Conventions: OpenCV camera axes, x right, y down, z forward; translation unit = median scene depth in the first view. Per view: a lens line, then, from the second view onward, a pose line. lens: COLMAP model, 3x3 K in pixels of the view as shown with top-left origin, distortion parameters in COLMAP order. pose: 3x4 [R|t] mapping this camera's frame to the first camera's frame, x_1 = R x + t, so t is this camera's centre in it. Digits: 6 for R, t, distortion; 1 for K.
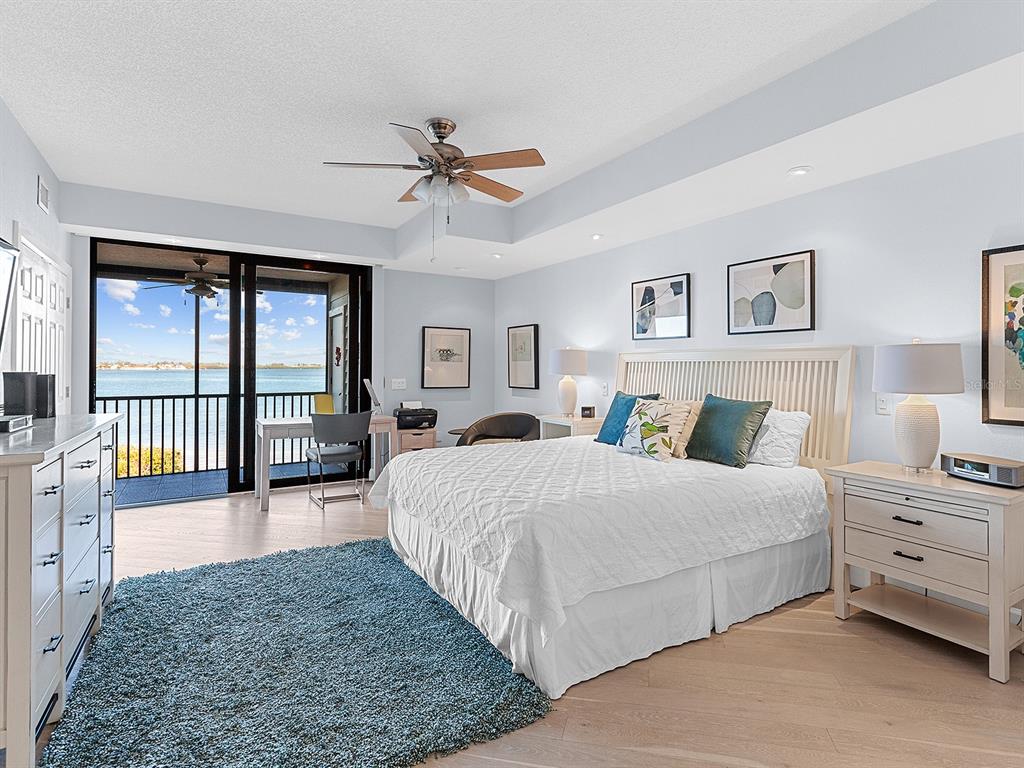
lens RADIAL K [[511.4, 0, 513.0], [0, 511.4, 376.0], [0, 0, 1]] dist [-0.000077, -0.000083]
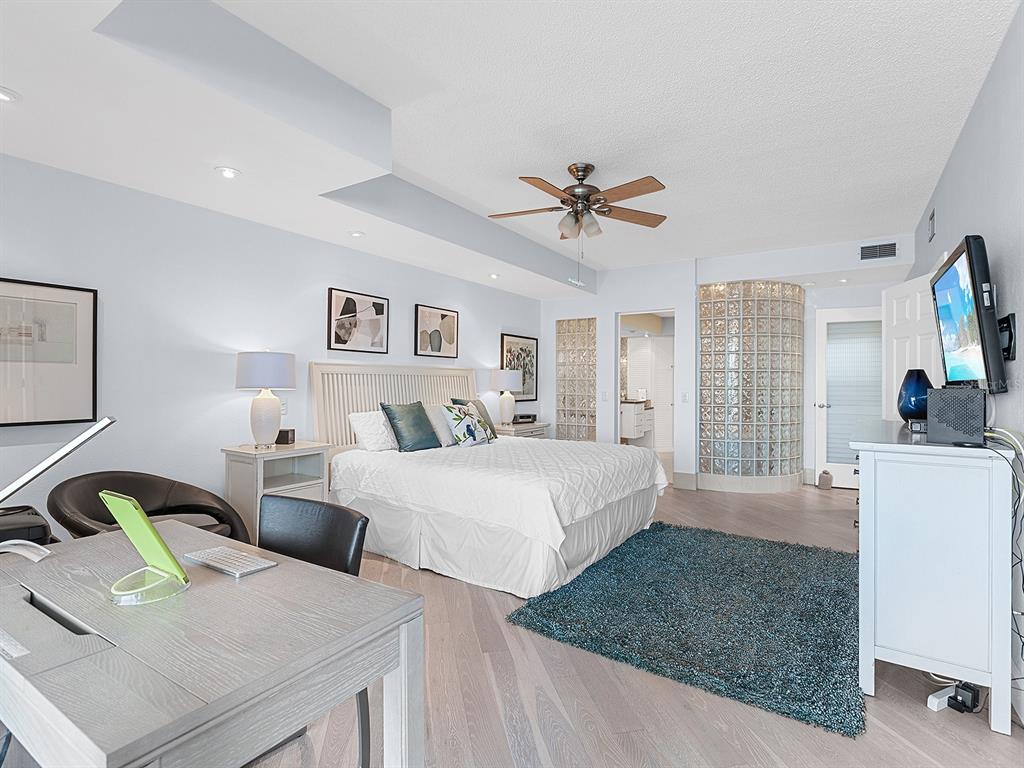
lens RADIAL K [[511.4, 0, 514.6], [0, 511.4, 381.6], [0, 0, 1]] dist [-0.000077, -0.000083]
pose [[-0.441303, -0.016465, 0.897207, -0.794901], [0.000315, 0.999829, 0.018503, -0.032008], [-0.897358, 0.008448, -0.441222, 1.194342]]
